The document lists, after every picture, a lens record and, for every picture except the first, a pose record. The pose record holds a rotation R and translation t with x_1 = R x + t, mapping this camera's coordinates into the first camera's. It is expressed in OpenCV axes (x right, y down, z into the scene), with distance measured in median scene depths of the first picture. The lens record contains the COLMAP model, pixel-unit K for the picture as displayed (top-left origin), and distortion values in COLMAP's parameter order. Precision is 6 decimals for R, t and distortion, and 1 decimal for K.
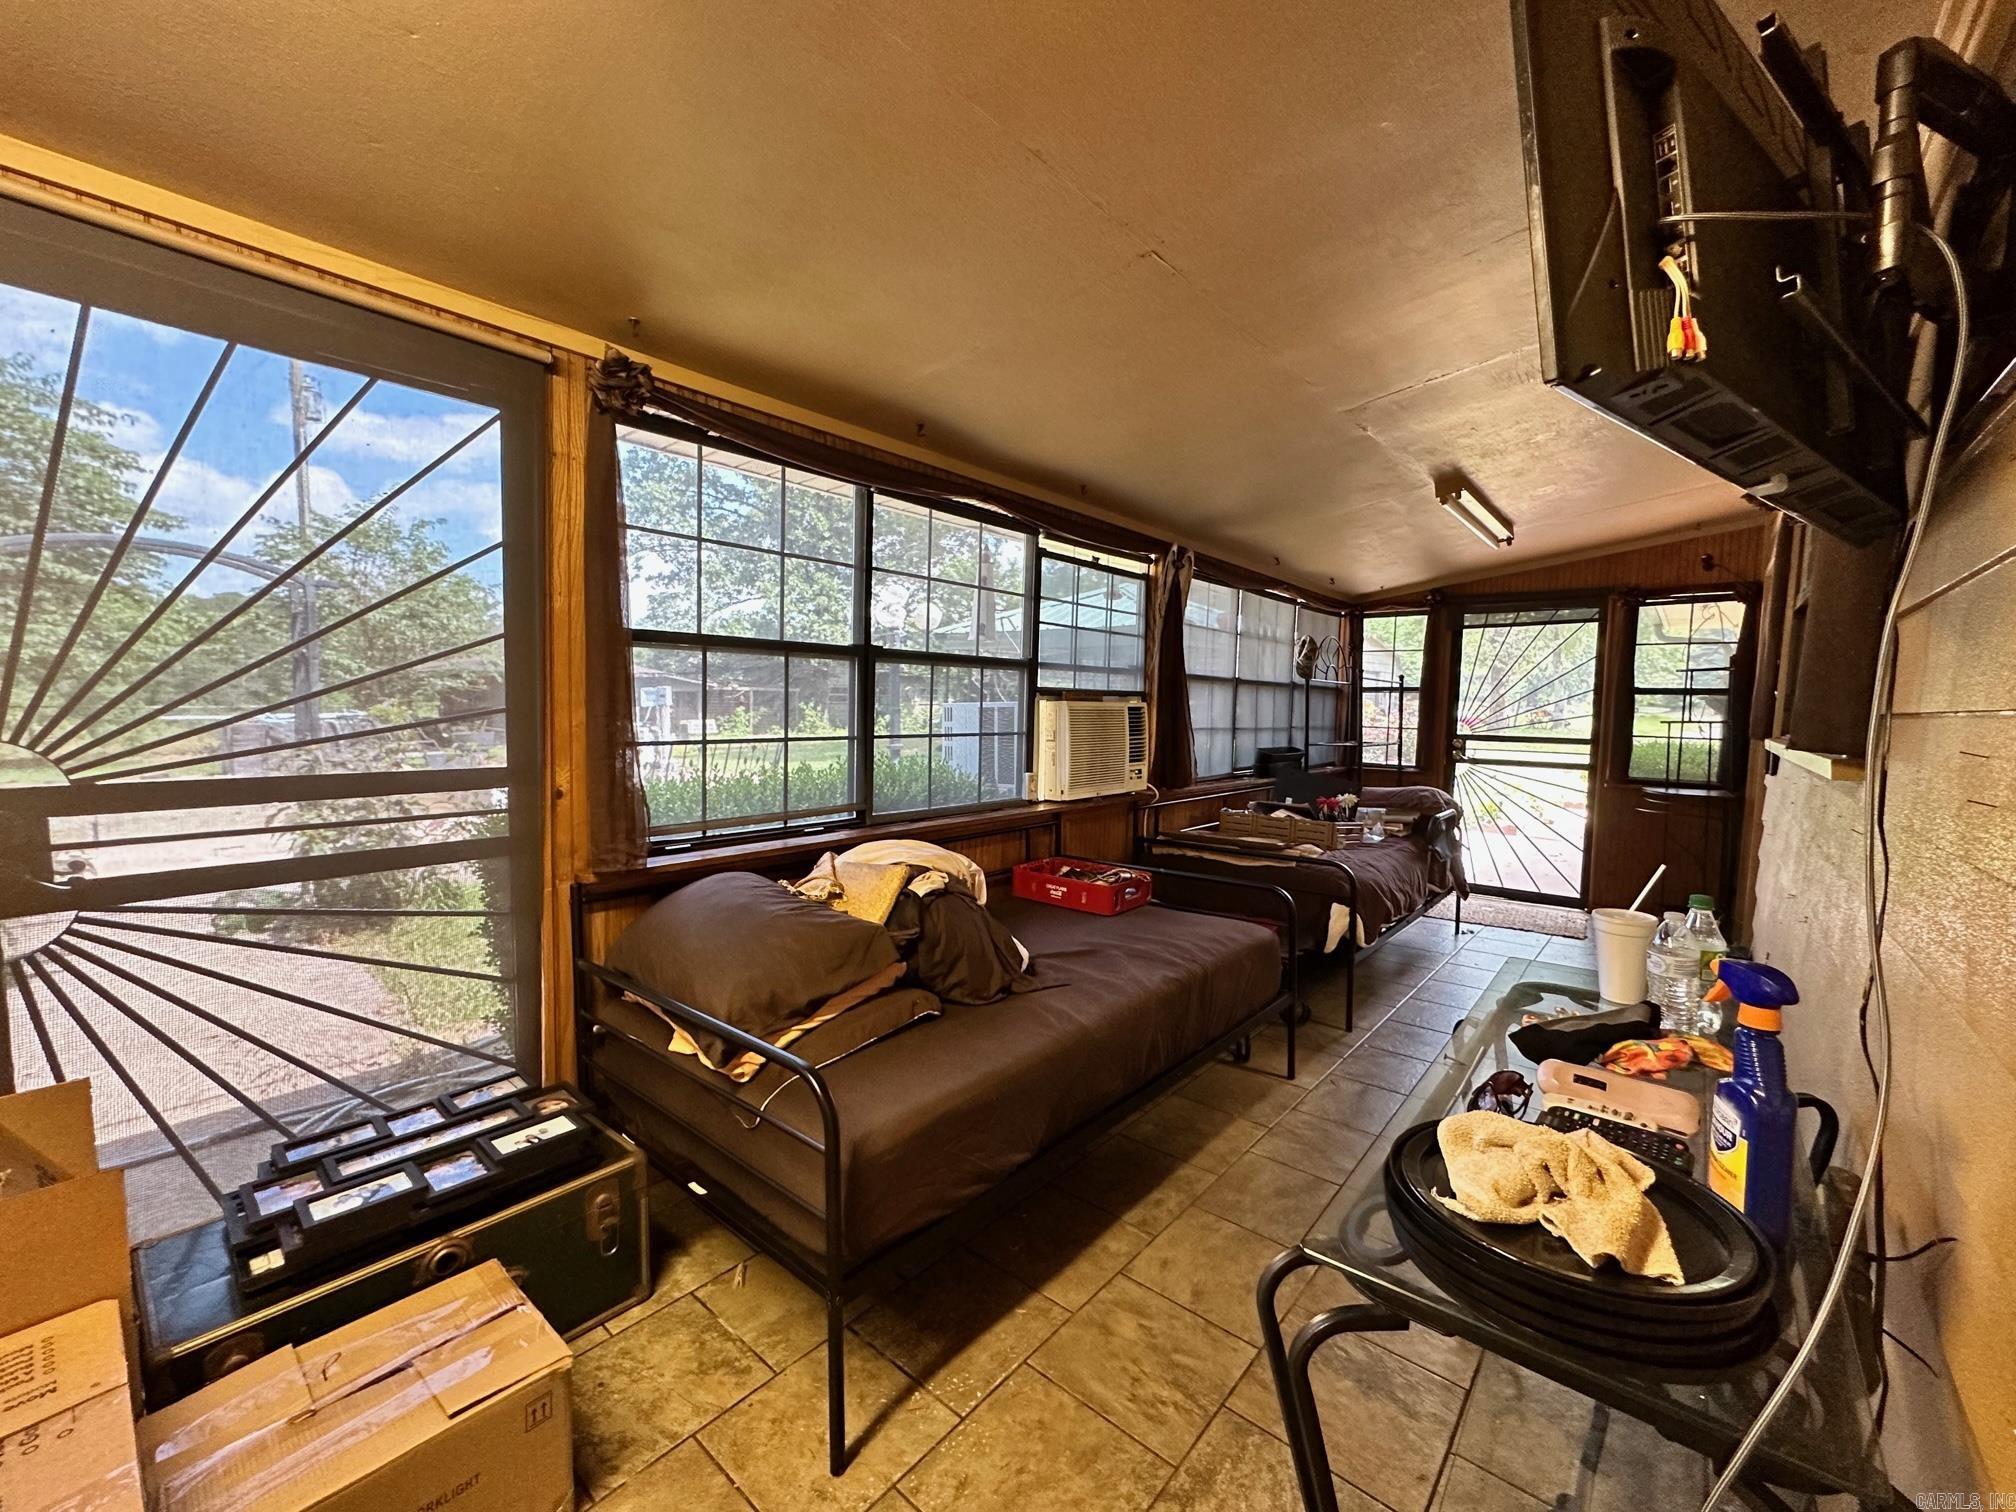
lens RADIAL K [[802.6, 0, 1008.5], [0, 802.6, 758.8], [0, 0, 1]] dist [-0.004212, 0.000659]
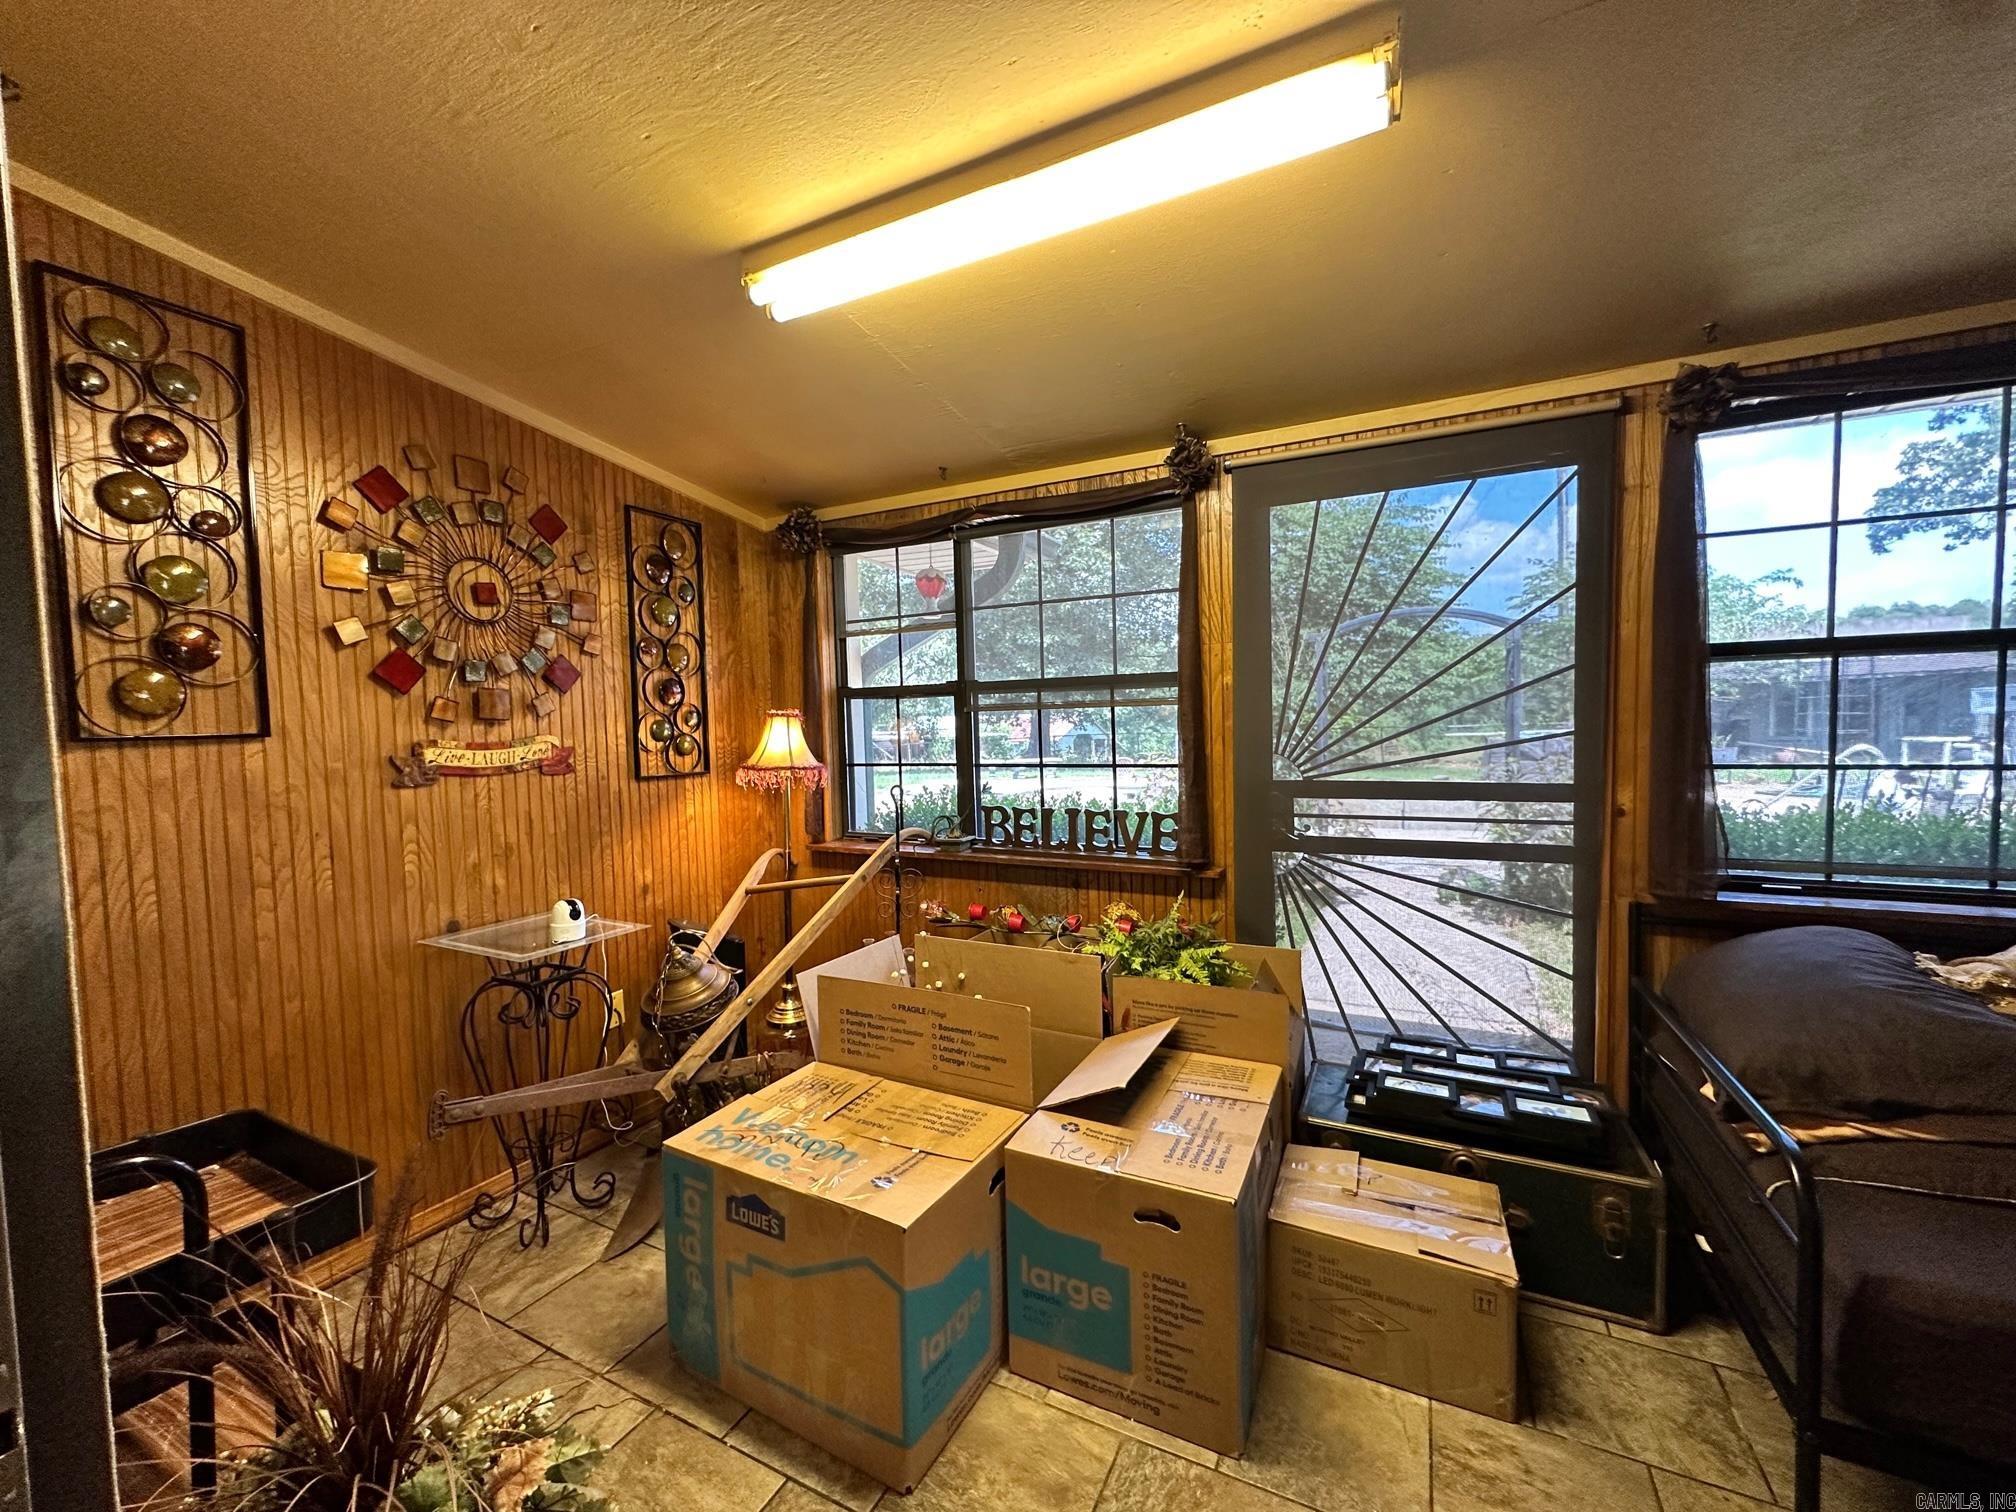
lens RADIAL K [[802.6, 0, 1009.3], [0, 802.6, 759.7], [0, 0, 1]] dist [-0.004212, 0.000659]
pose [[0.233888, 0.022280, -0.972008, 0.296681], [-0.038199, 0.999176, 0.013711, -0.009278], [0.971513, 0.033923, 0.234546, -0.024554]]
